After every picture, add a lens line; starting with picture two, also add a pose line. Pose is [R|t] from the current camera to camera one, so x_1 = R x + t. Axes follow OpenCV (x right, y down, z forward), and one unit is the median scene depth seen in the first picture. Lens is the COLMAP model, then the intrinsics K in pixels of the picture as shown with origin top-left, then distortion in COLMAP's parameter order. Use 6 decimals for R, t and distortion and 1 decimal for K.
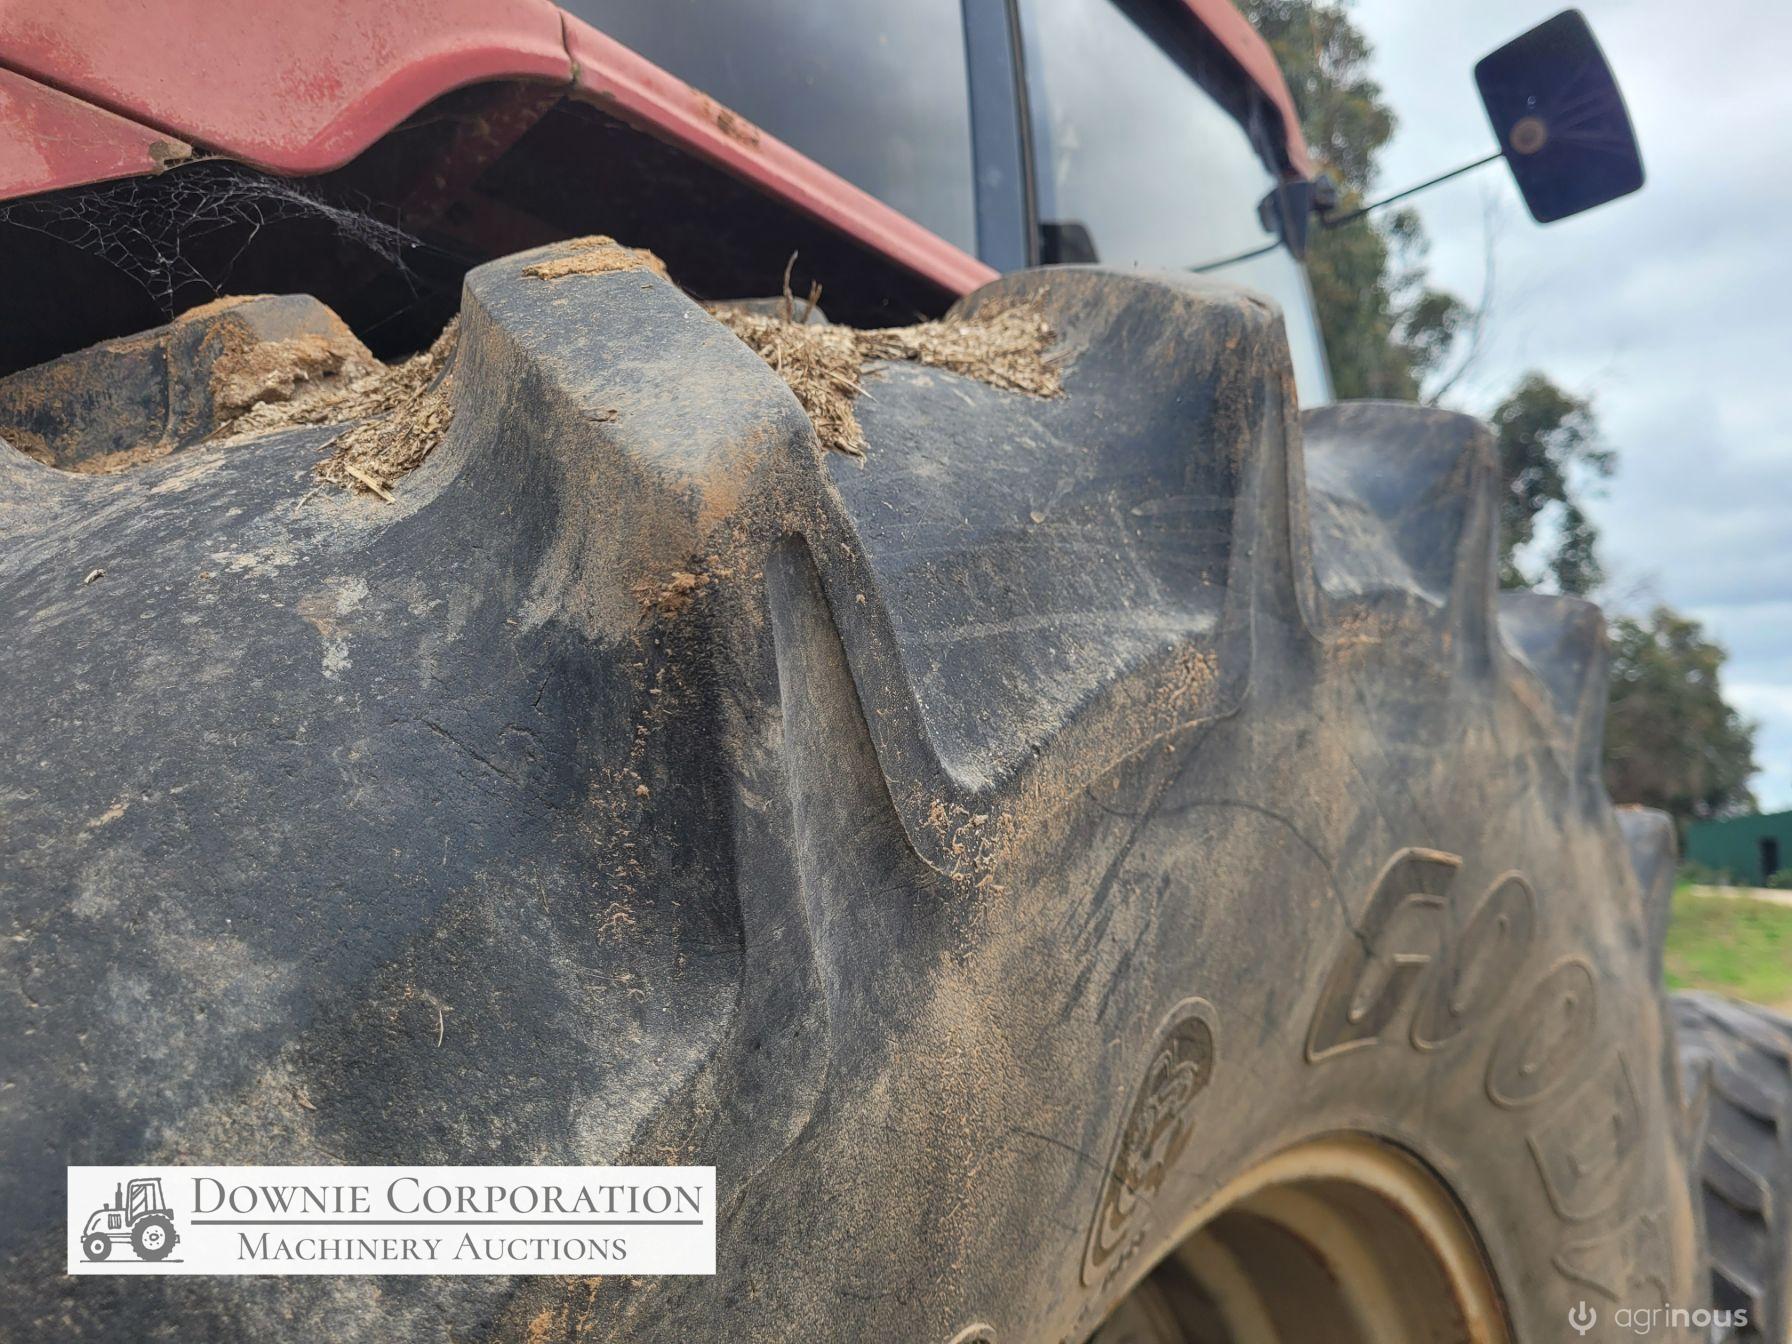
lens RADIAL K [[1380.2, 0, 896.0], [0, 1380.2, 672.0], [0, 0, 1]] dist [0.009060, -0.000388]
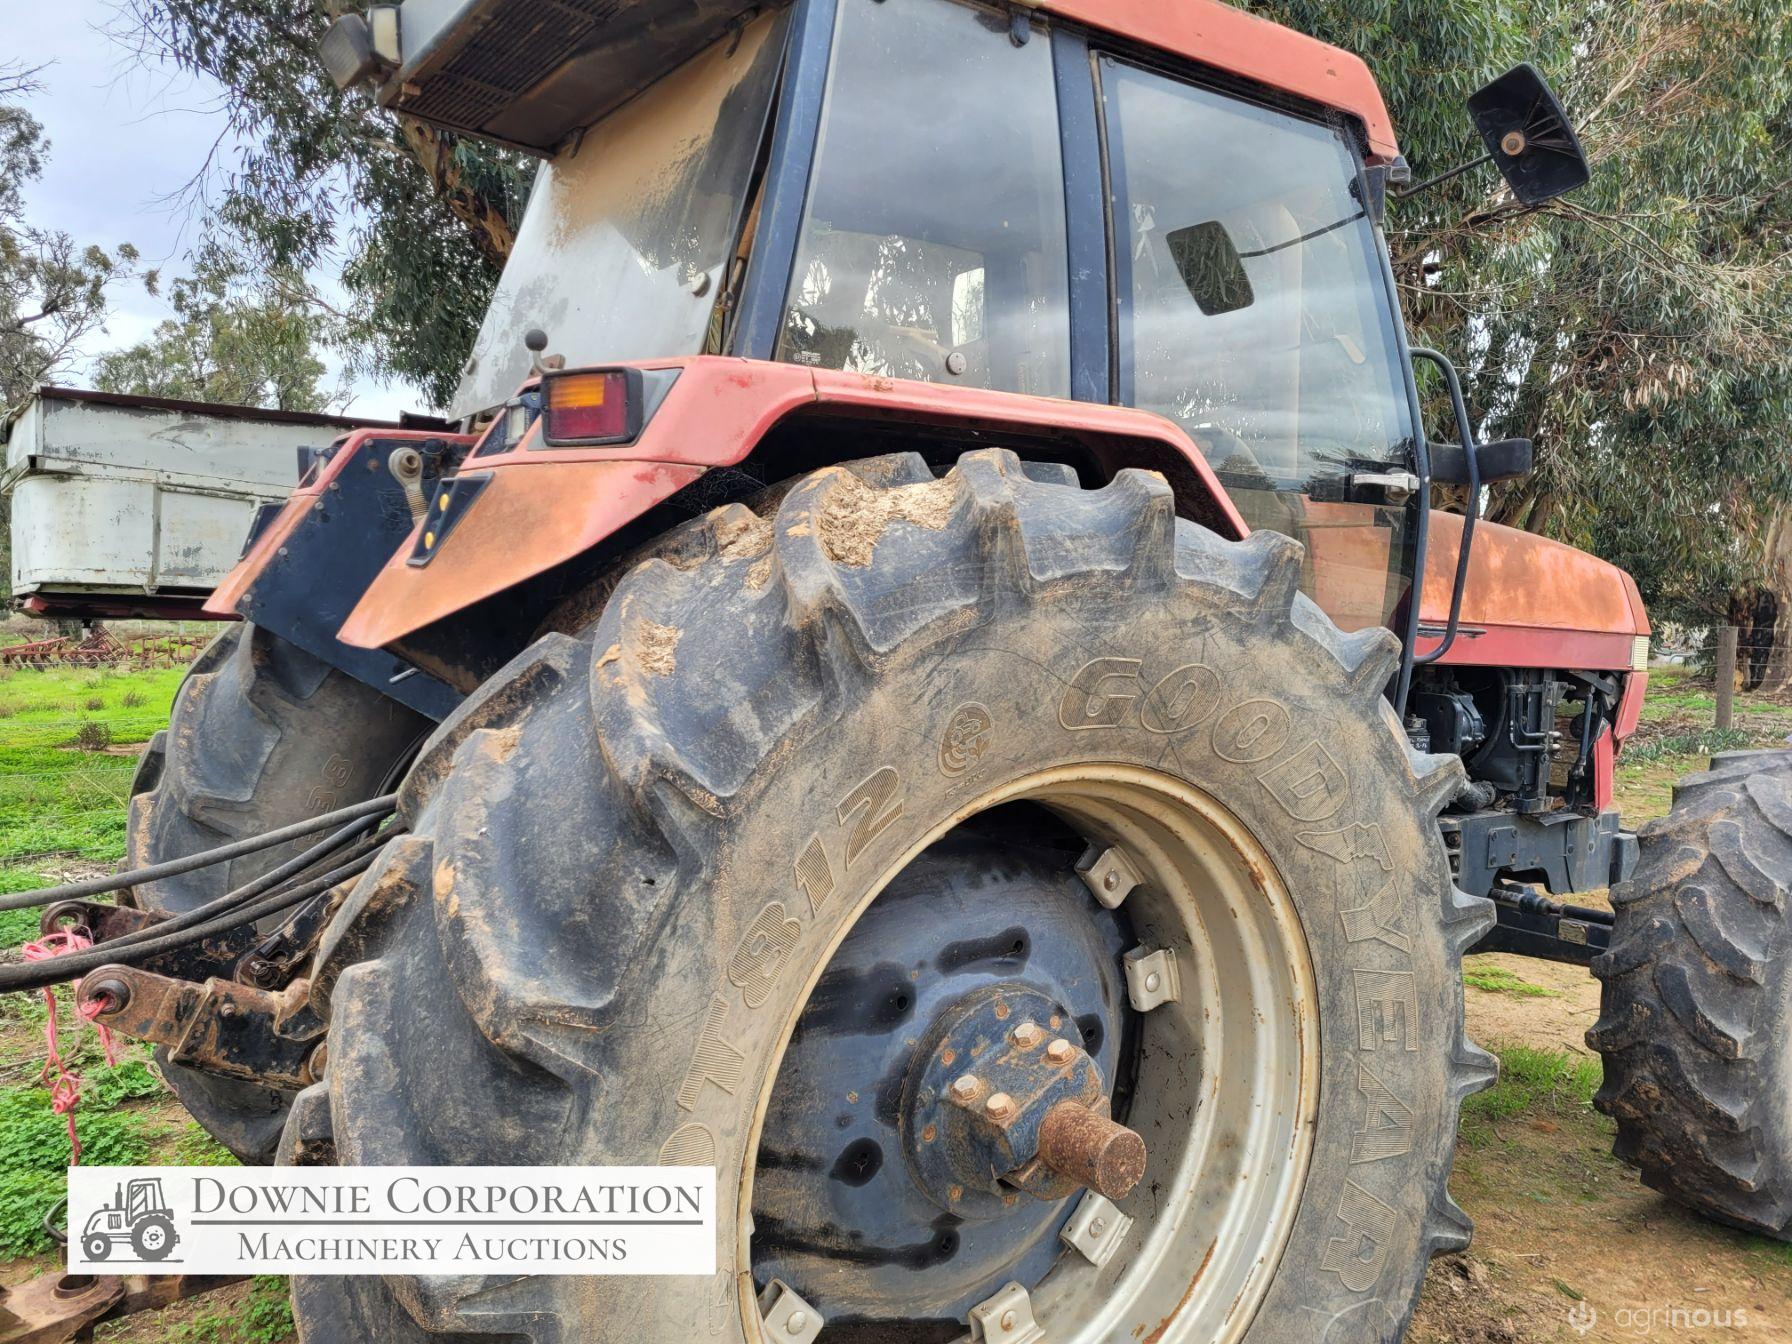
lens RADIAL K [[1354.9, 0, 896.0], [0, 1354.9, 672.0], [0, 0, 1]] dist [0.070752, -0.066333]
pose [[0.955670, -0.005519, -0.294389, 1.252083], [0.051964, 0.987292, 0.150179, -0.459650], [0.289819, -0.158819, 0.943812, -2.848672]]
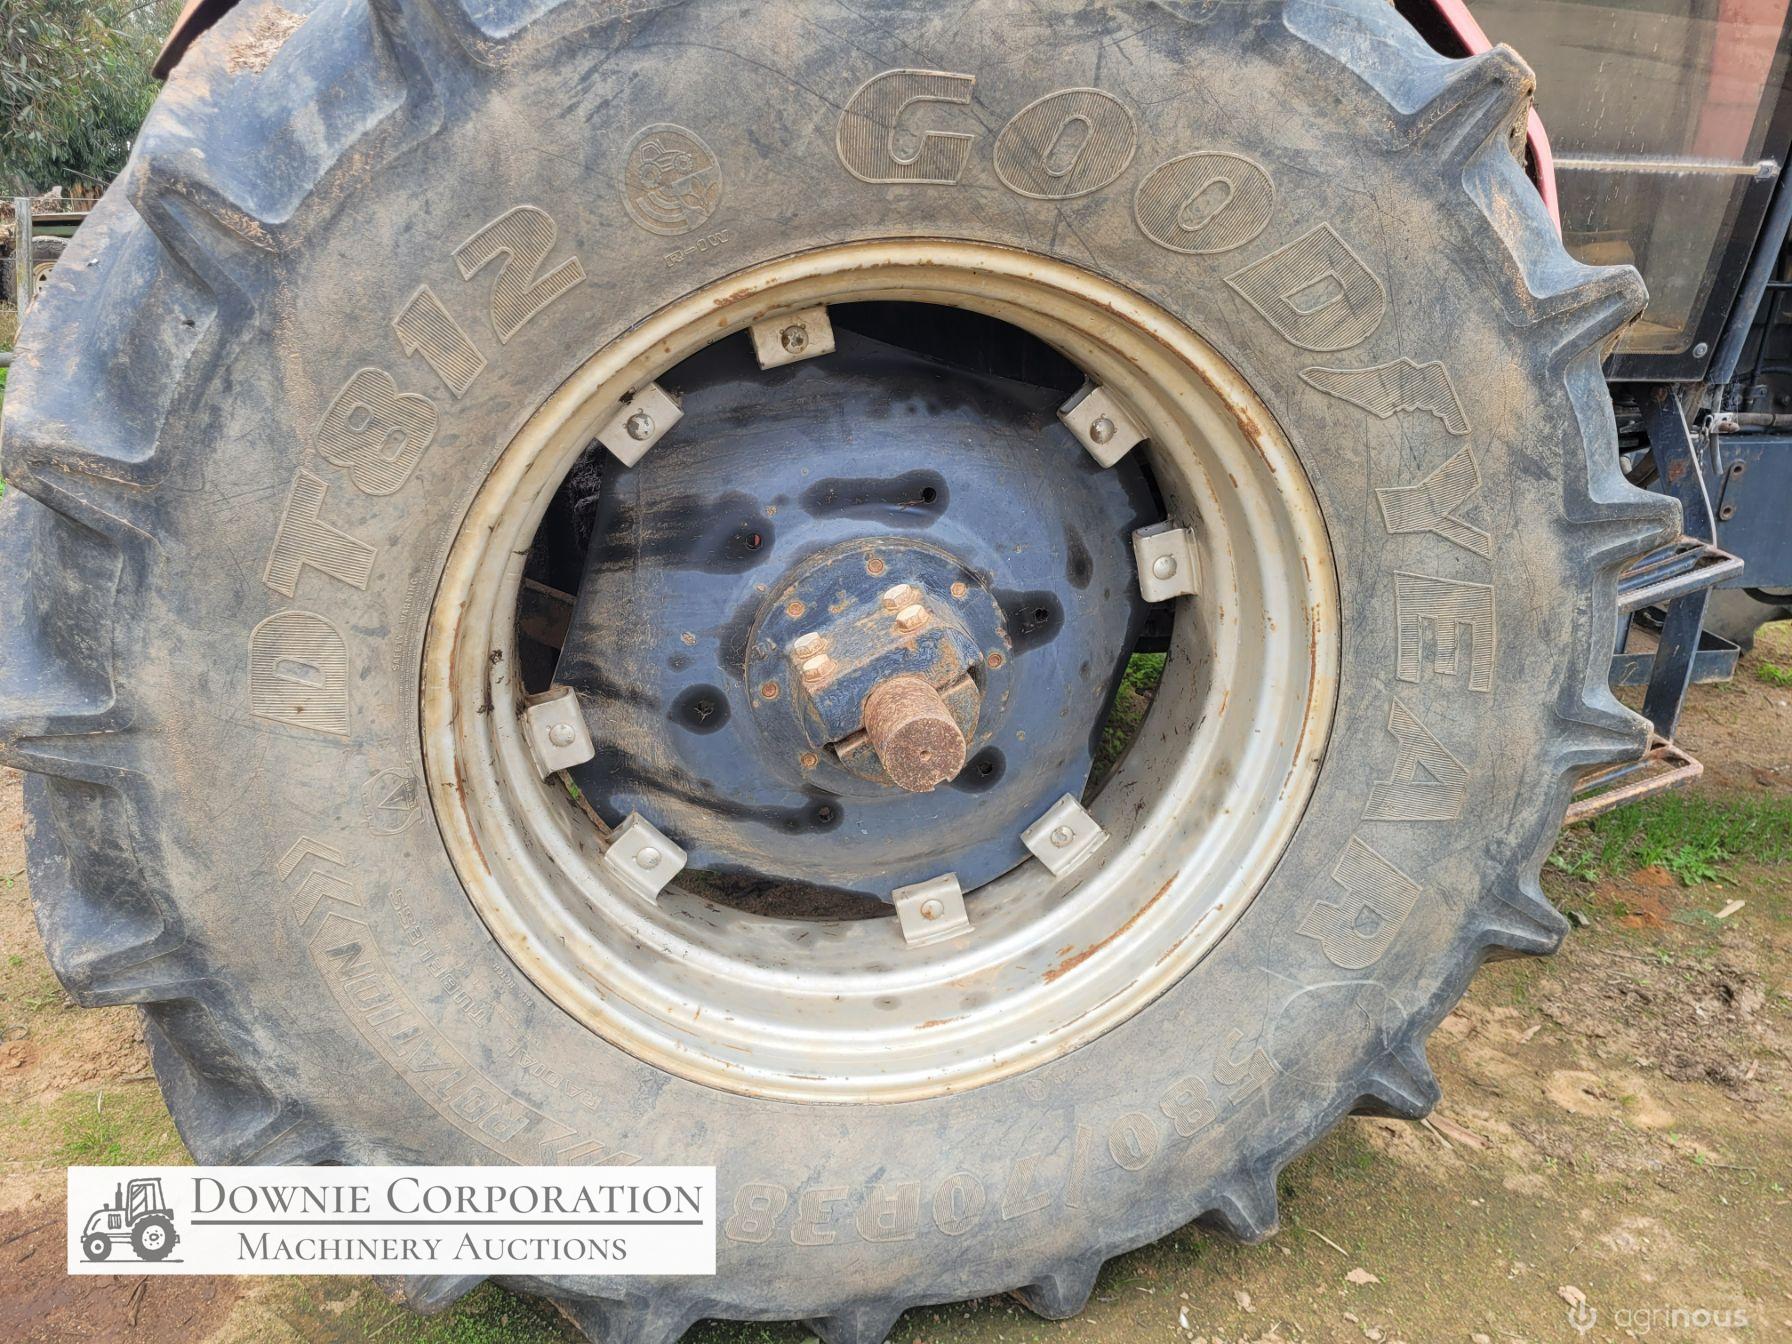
lens RADIAL K [[1354.9, 0, 896.0], [0, 1354.9, 672.0], [0, 0, 1]] dist [0.070752, -0.066333]
pose [[0.752996, 0.203909, -0.625634, 2.827855], [0.081064, 0.914788, 0.395718, 0.221684], [0.653013, -0.348690, 0.672301, -1.028843]]
